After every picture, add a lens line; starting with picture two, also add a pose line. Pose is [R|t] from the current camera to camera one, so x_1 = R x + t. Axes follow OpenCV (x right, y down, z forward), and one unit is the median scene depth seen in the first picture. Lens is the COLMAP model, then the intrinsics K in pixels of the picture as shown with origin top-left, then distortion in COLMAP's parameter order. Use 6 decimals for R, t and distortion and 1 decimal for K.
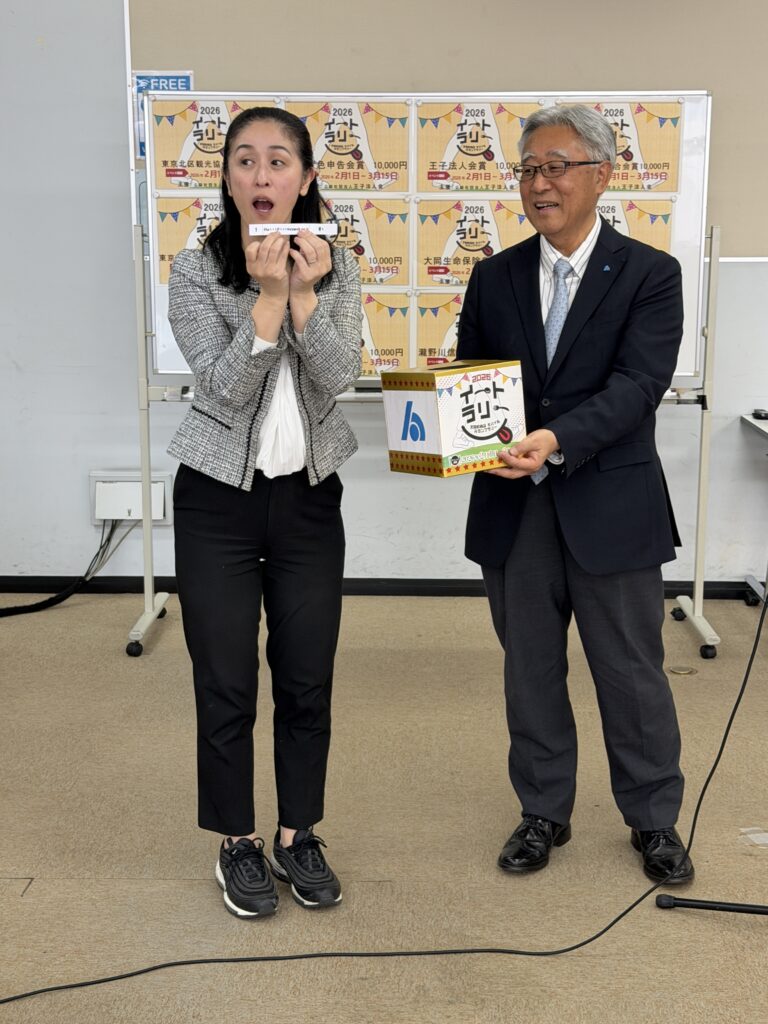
lens RADIAL K [[1546.9, 0, 379.2], [0, 1546.9, 514.7], [0, 0, 1]] dist [0.121813, 0.000000]
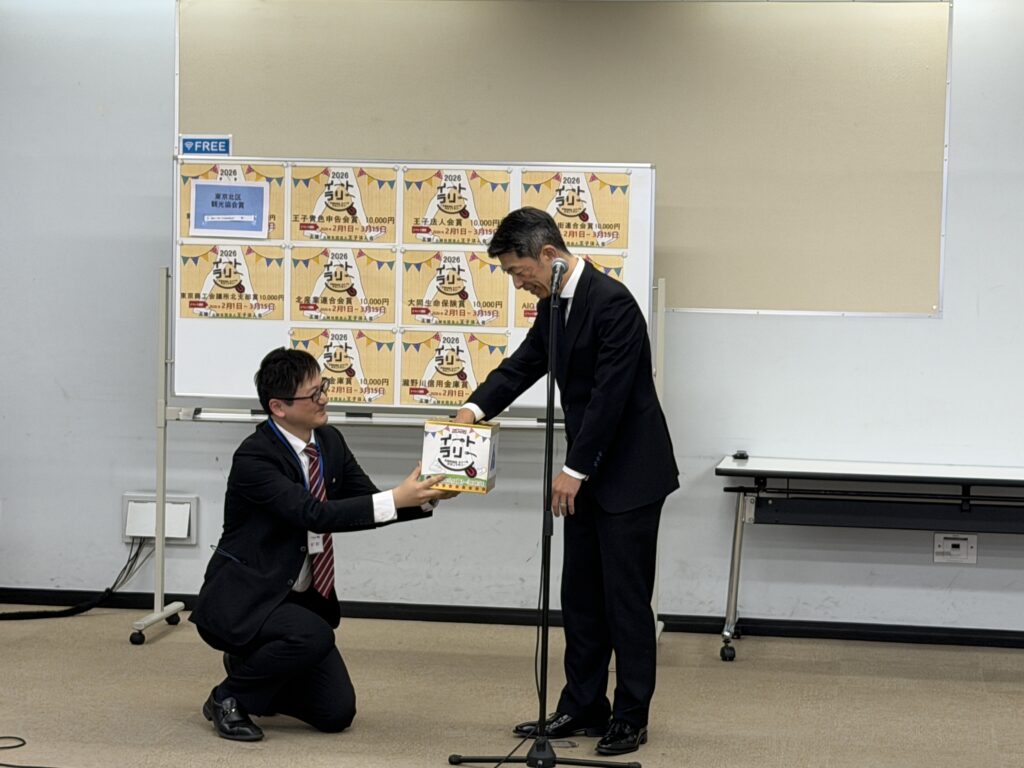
lens RADIAL K [[2489.8, 0, 512.4], [0, 2489.8, 381.9], [0, 0, 1]] dist [0.069721, 0.000000]
pose [[0.993225, 0.025199, -0.113439, 0.314983], [-0.041443, 0.988825, -0.143203, 0.152313], [0.108563, 0.146934, 0.983171, -0.777856]]
